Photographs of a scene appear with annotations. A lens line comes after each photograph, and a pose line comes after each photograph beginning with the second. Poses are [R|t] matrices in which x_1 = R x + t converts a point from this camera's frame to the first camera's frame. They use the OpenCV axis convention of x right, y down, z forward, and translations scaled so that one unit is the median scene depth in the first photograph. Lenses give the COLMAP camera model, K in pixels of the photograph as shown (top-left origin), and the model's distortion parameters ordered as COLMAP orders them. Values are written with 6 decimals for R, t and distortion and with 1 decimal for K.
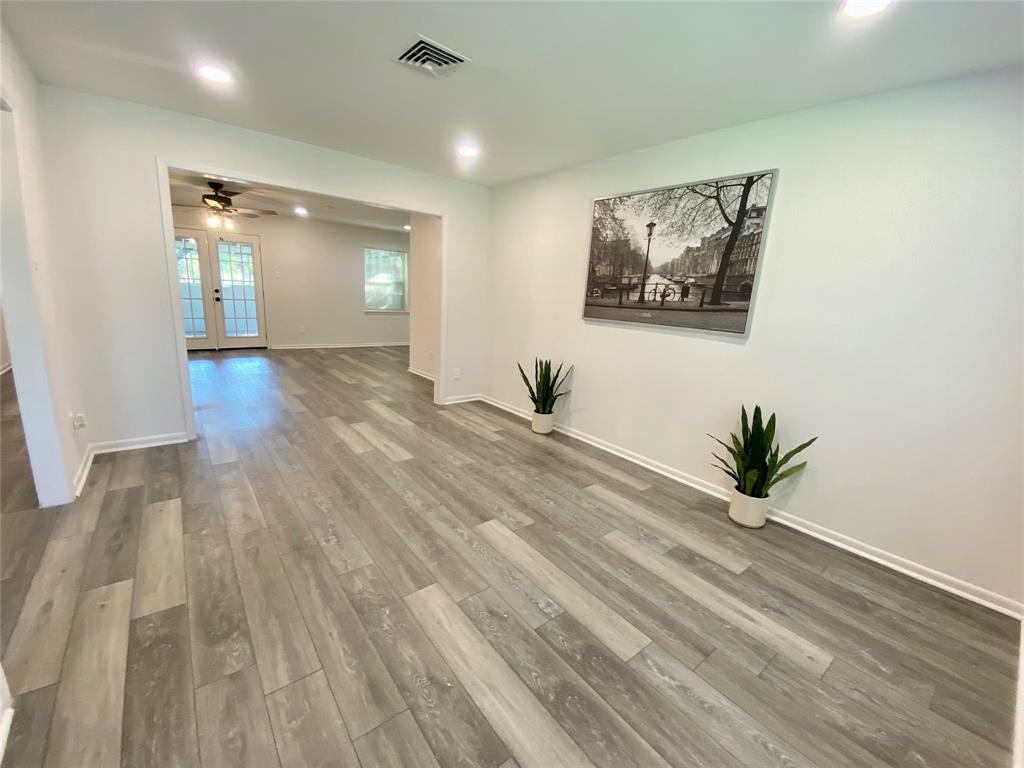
lens RADIAL K [[417.9, 0, 506.7], [0, 417.9, 383.3], [0, 0, 1]] dist [0.019822, -0.020817]
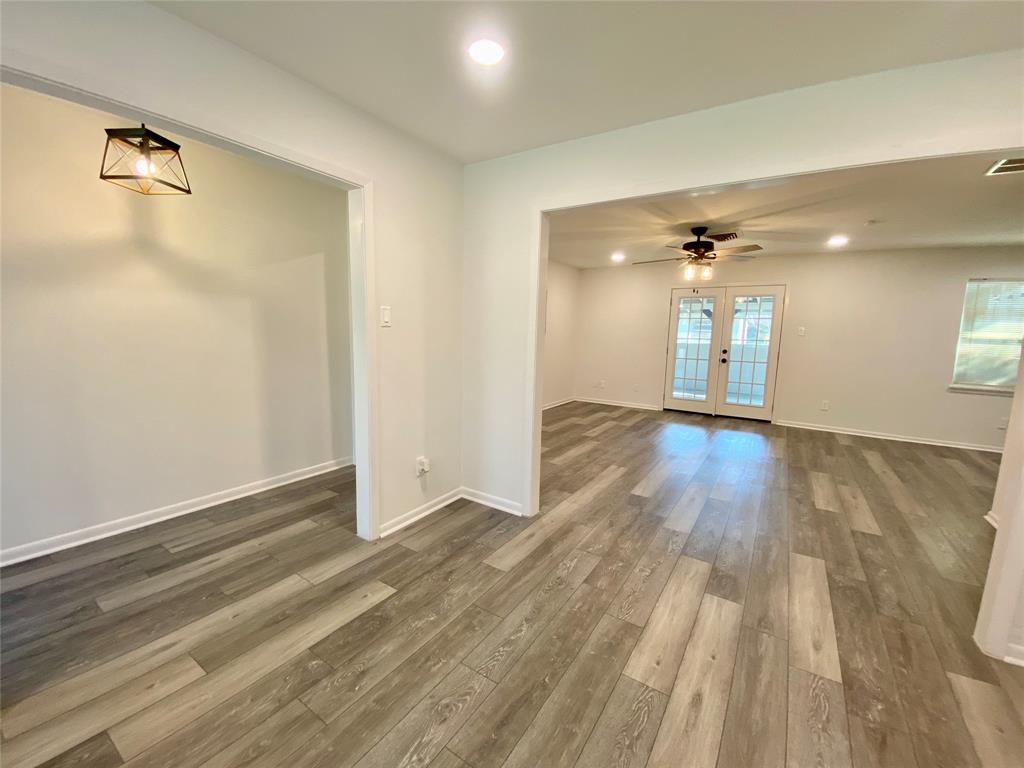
lens RADIAL K [[417.9, 0, 506.7], [0, 417.9, 383.3], [0, 0, 1]] dist [0.019822, -0.020817]
pose [[0.319717, 0.073575, -0.944652, 0.026207], [-0.211122, 0.977449, 0.004675, -0.110722], [0.923693, 0.197942, 0.328041, 0.538468]]
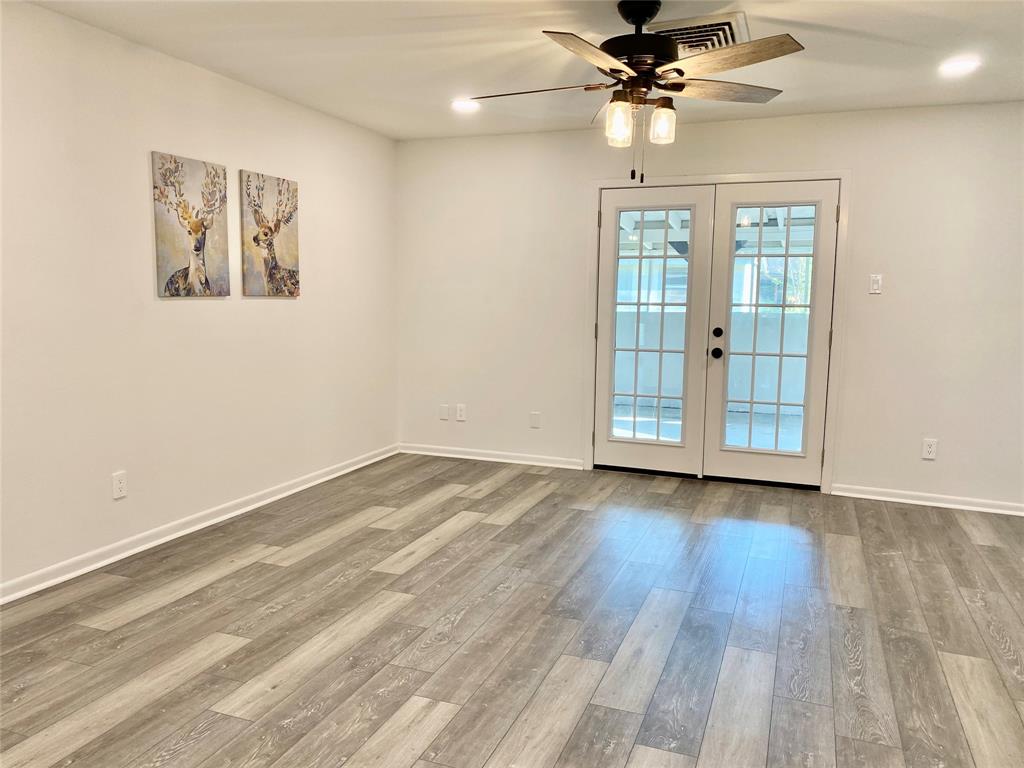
lens RADIAL K [[786.1, 0, 512.0], [0, 786.1, 384.0], [0, 0, 1]] dist [0.043732, -0.005163]
pose [[0.518407, 0.053200, -0.853477, -0.289536], [-0.169444, 0.984664, -0.041543, -0.202259], [0.838178, 0.166153, 0.519471, 0.861276]]
